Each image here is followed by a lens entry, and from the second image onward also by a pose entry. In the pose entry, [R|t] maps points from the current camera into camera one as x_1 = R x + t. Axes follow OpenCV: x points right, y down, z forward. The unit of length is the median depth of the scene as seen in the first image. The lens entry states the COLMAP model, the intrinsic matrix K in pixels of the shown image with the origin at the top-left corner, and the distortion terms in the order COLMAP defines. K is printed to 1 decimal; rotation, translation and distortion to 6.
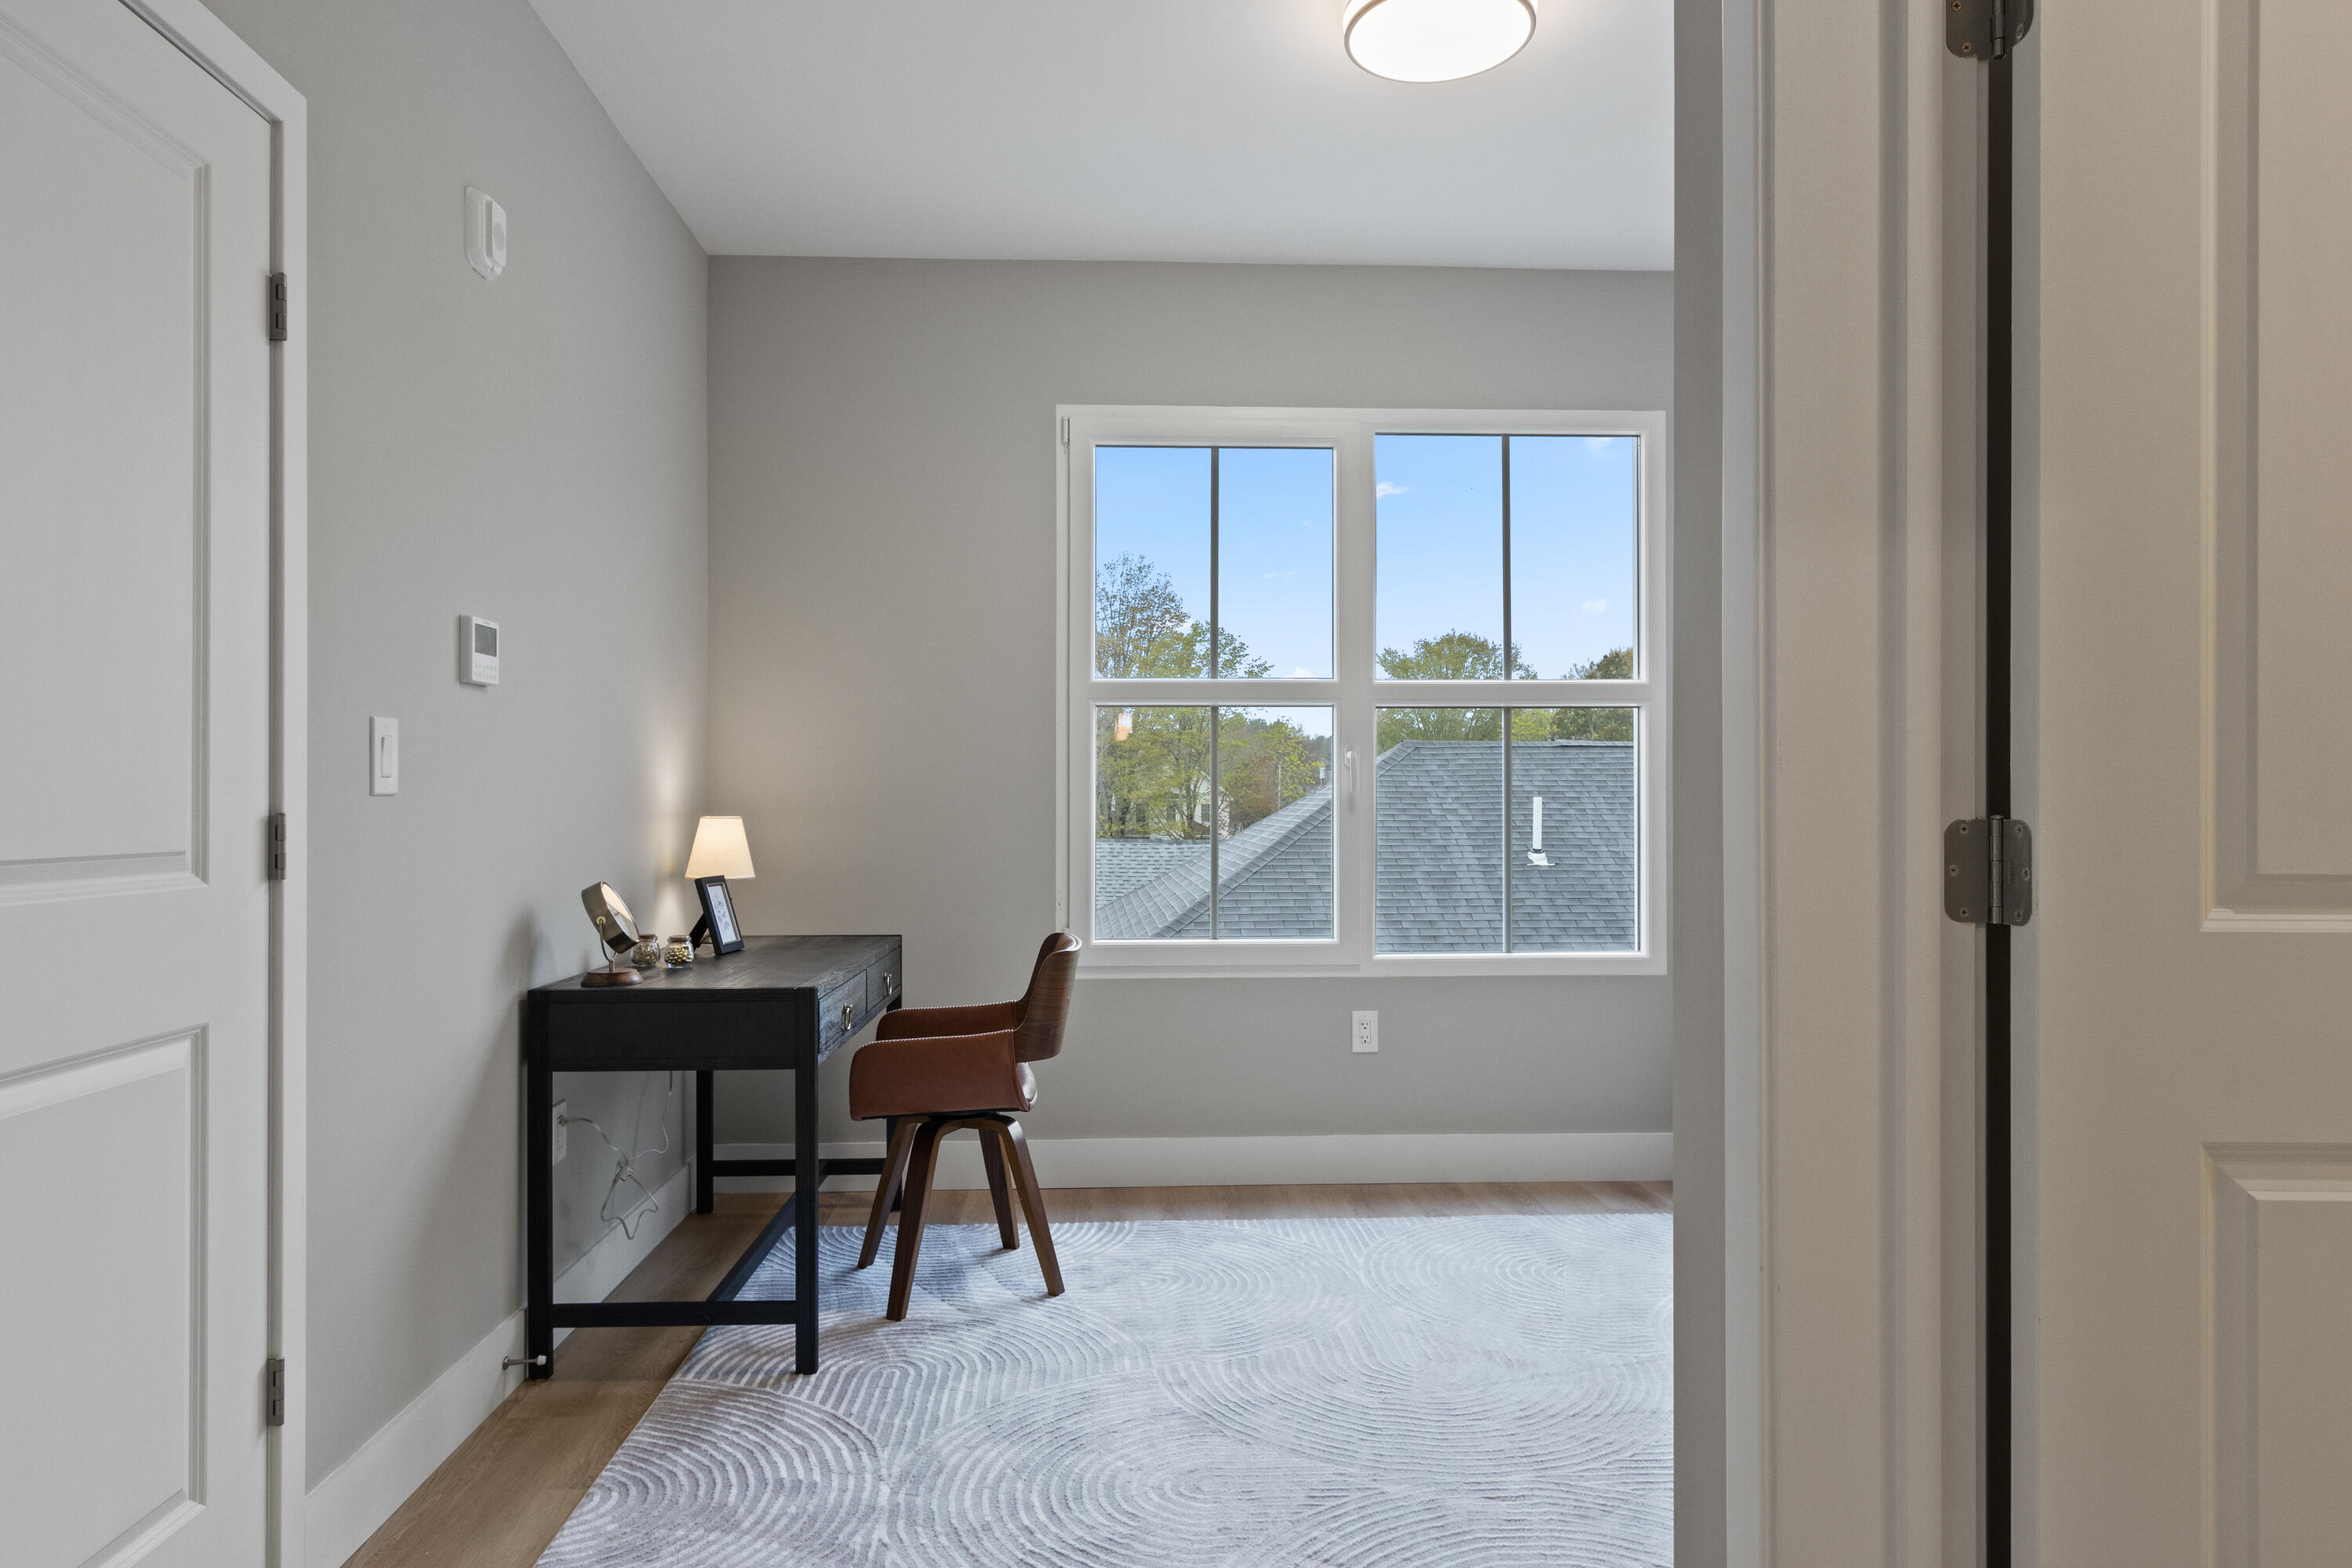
lens RADIAL K [[1474.3, 0, 1176.0], [0, 1474.3, 784.0], [0, 0, 1]] dist [-0.001114, -0.000037]
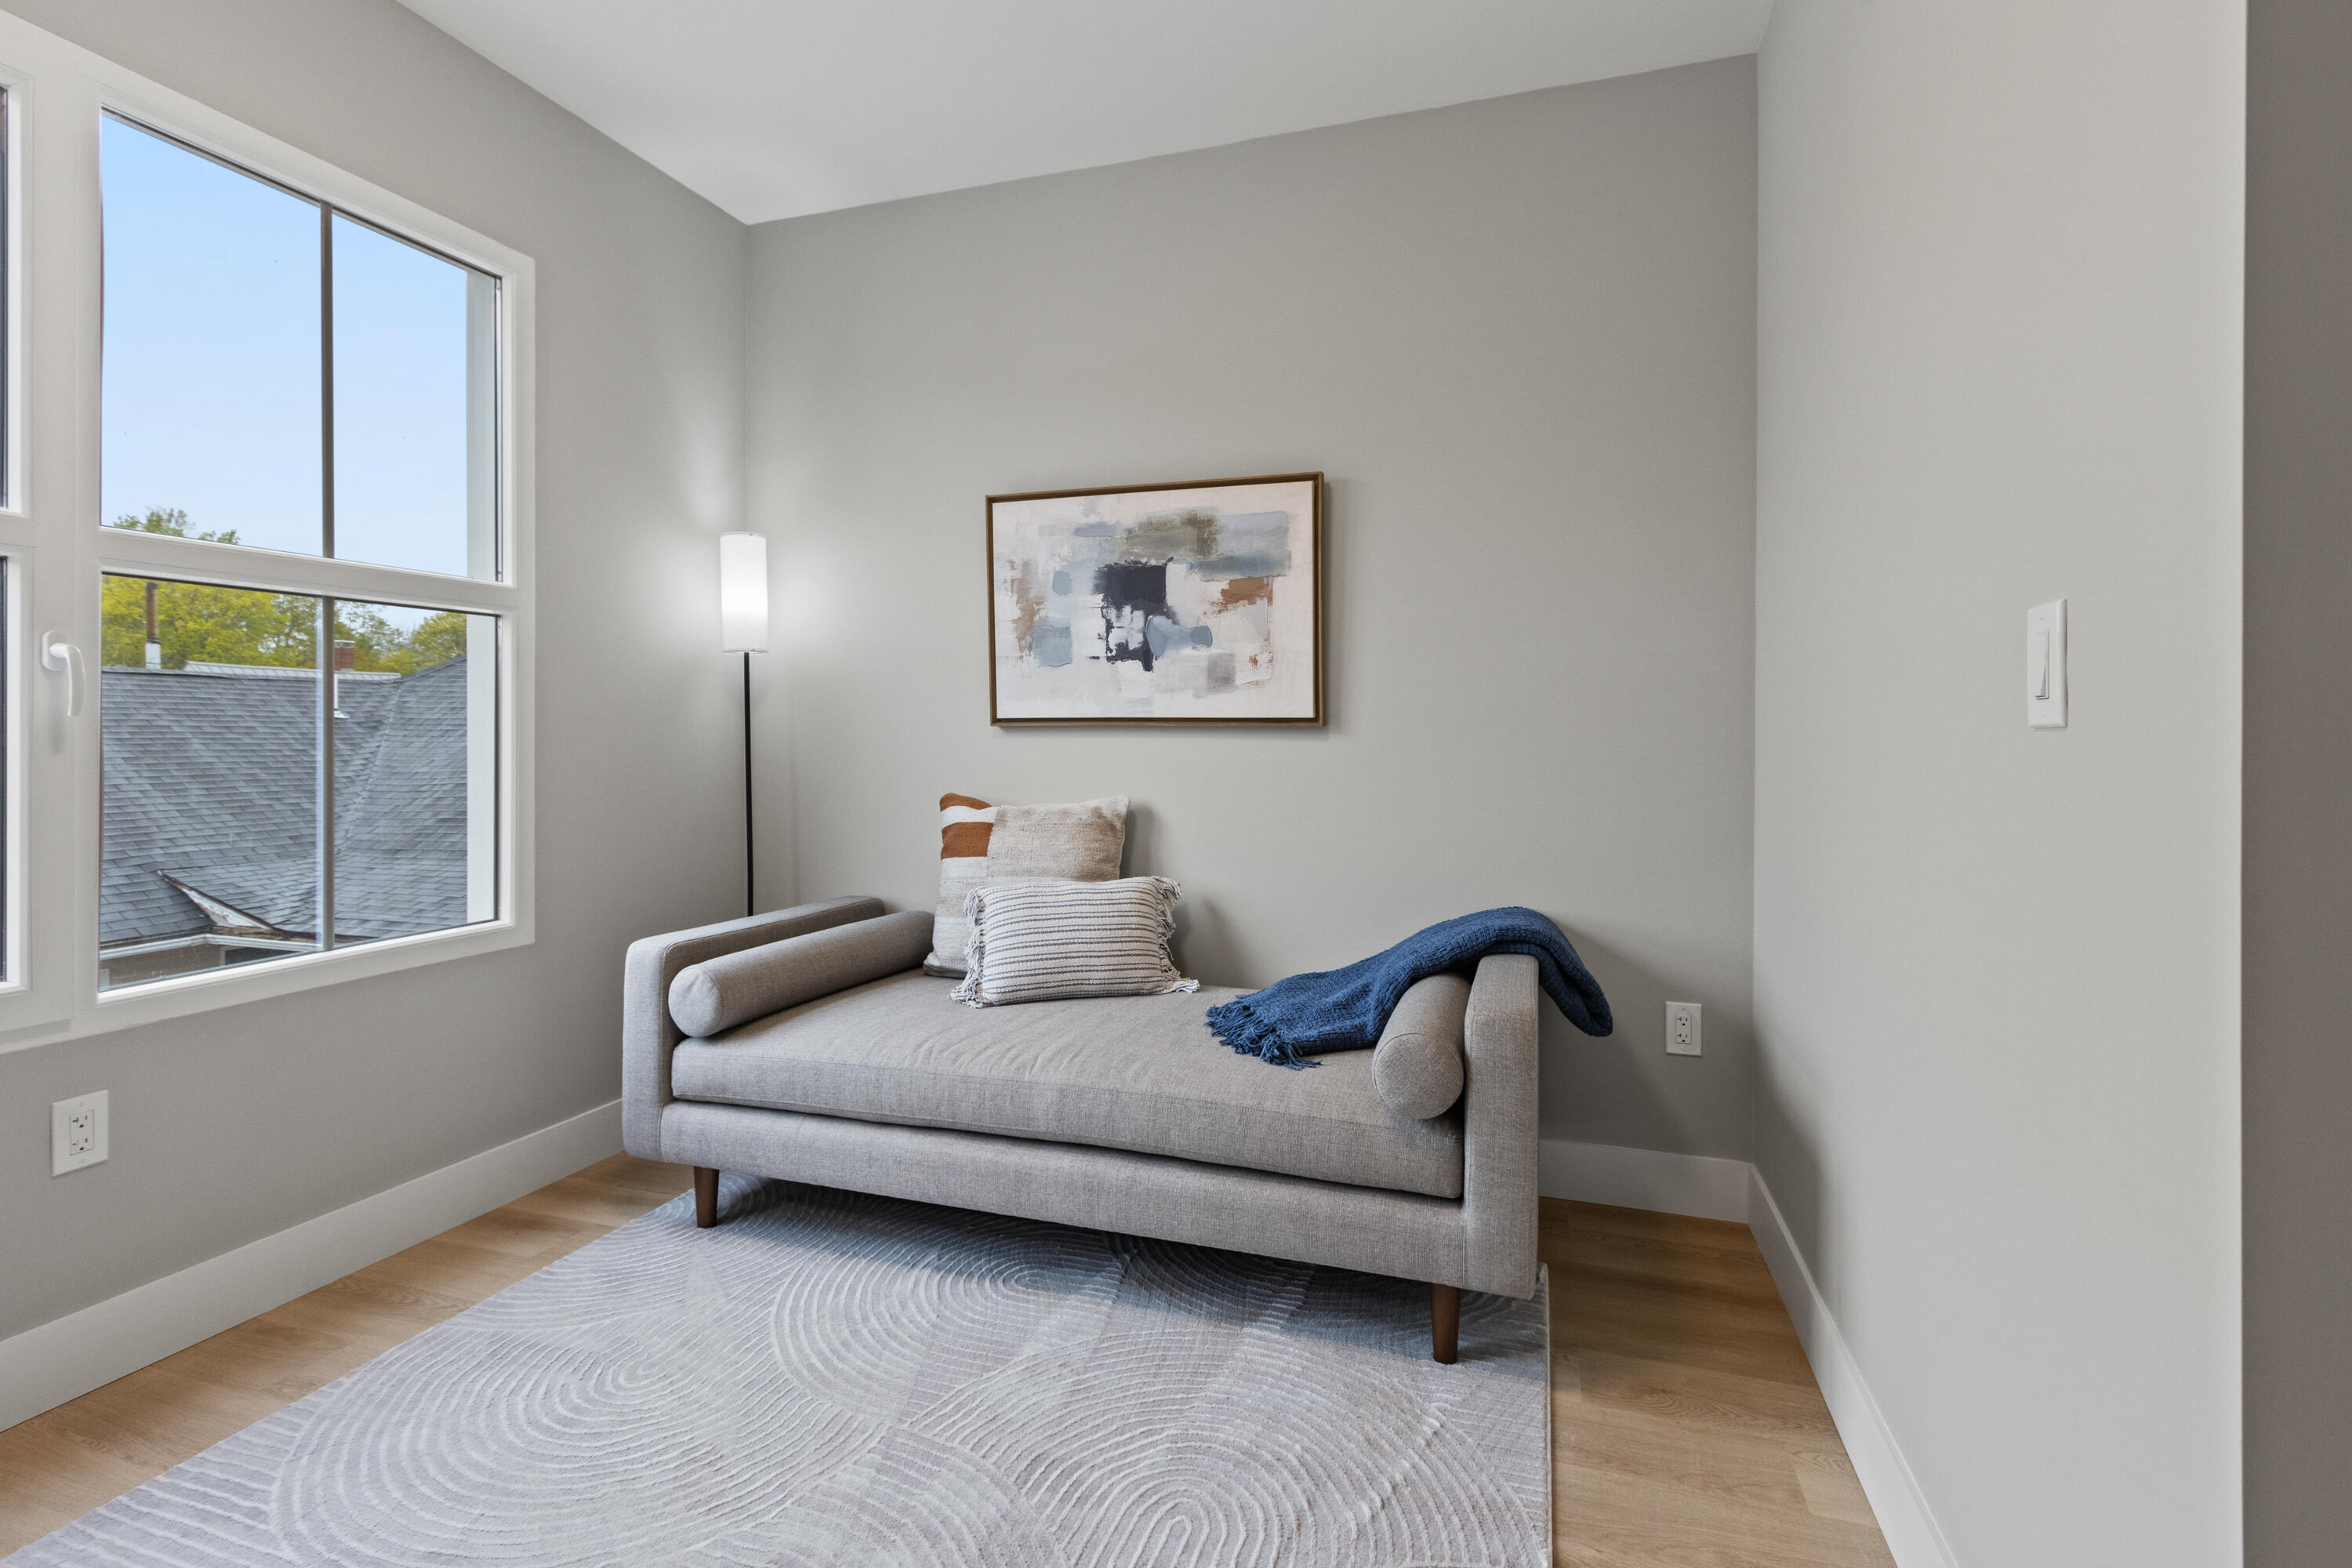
lens RADIAL K [[1118.9, 0, 1170.2], [0, 1118.9, 735.2], [0, 0, 1]] dist [0.002771, -0.000527]
pose [[0.367380, 0.000043, 0.930071, -0.129499], [-0.014263, 0.999883, 0.005588, 0.004700], [-0.929962, -0.015318, 0.367338, 0.469439]]
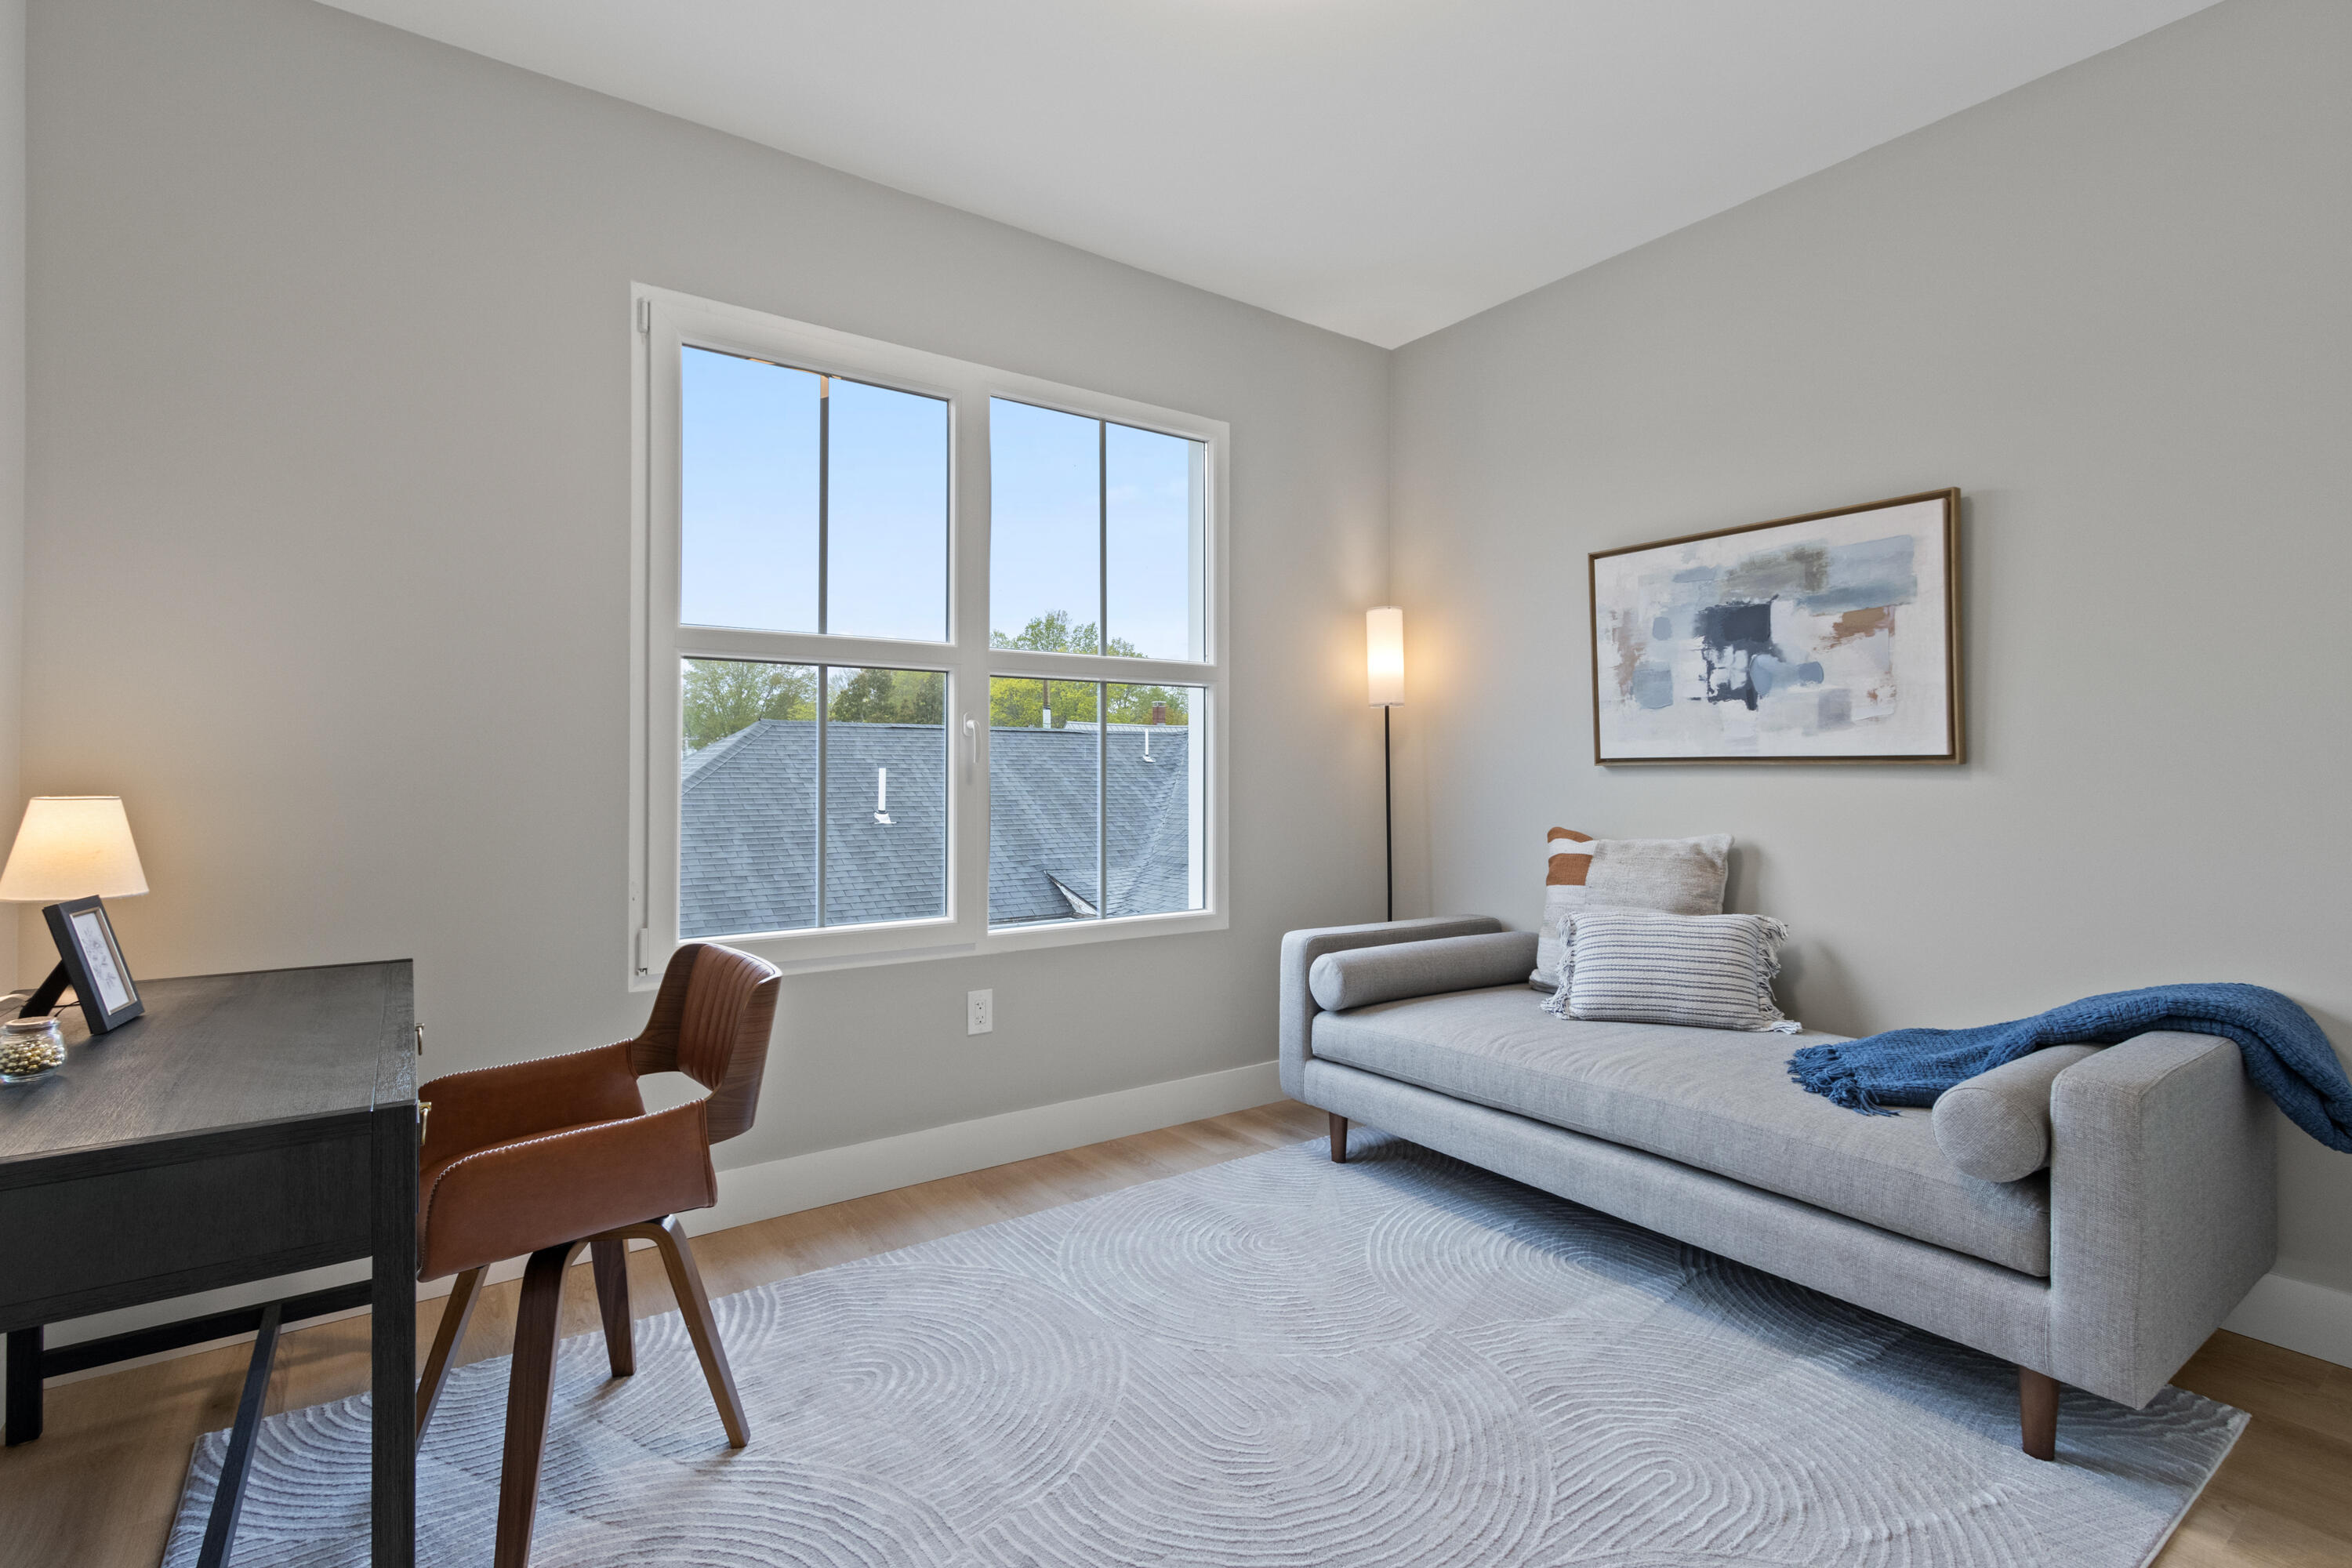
lens RADIAL K [[1095.5, 0, 1176.0], [0, 1095.5, 762.6], [0, 0, 1]] dist [-0.000097, -0.000299]
pose [[0.840898, 0.006311, 0.541158, -0.160657], [-0.008276, 0.999965, 0.001199, 0.003701], [-0.541131, -0.005487, 0.840920, 0.348090]]
